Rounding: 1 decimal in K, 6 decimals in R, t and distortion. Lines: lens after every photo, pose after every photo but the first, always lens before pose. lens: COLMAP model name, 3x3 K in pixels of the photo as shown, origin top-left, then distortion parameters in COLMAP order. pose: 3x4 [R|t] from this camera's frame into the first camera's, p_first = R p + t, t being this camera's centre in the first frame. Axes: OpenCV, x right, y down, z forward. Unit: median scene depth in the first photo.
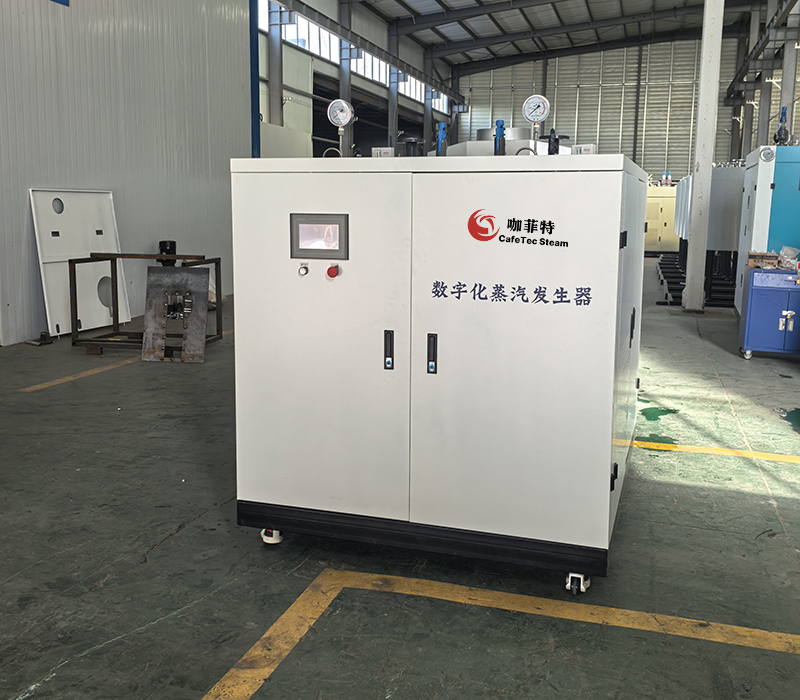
lens RADIAL K [[851.8, 0, 397.8], [0, 851.8, 313.4], [0, 0, 1]] dist [0.040197, 0.000000]
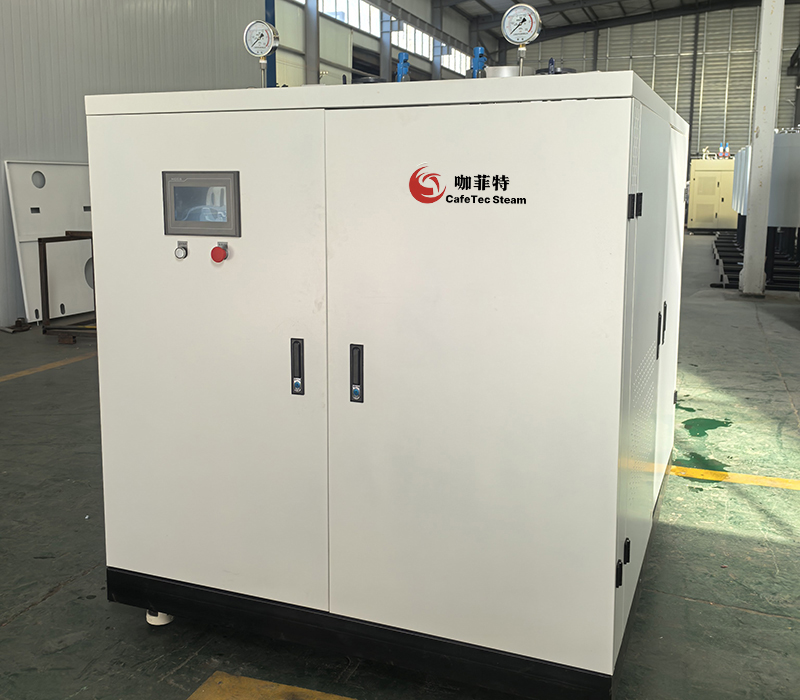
lens RADIAL K [[851.8, 0, 394.2], [0, 851.8, 294.3], [0, 0, 1]] dist [0.040197, 0.000000]
pose [[0.997942, 0.002602, -0.064072, 0.095673], [-0.002434, 0.999993, 0.002701, -0.015298], [0.064079, -0.002539, 0.997942, 0.263128]]
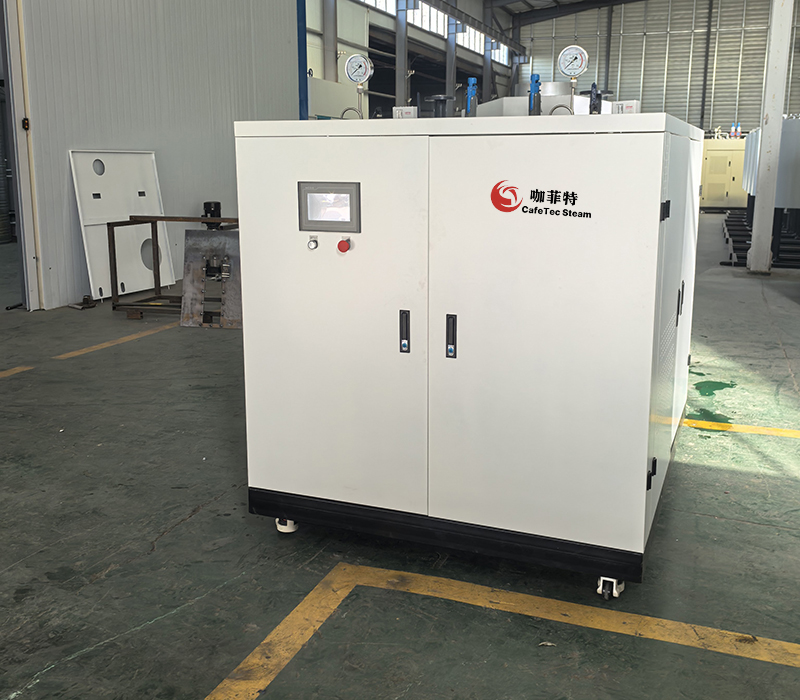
lens RADIAL K [[851.8, 0, 406.3], [0, 851.8, 313.6], [0, 0, 1]] dist [0.040197, 0.000000]
pose [[0.998131, 0.003037, -0.061035, 0.039812], [0.000132, 0.998654, 0.051864, -0.020024], [0.061110, -0.051775, 0.996787, 0.074698]]
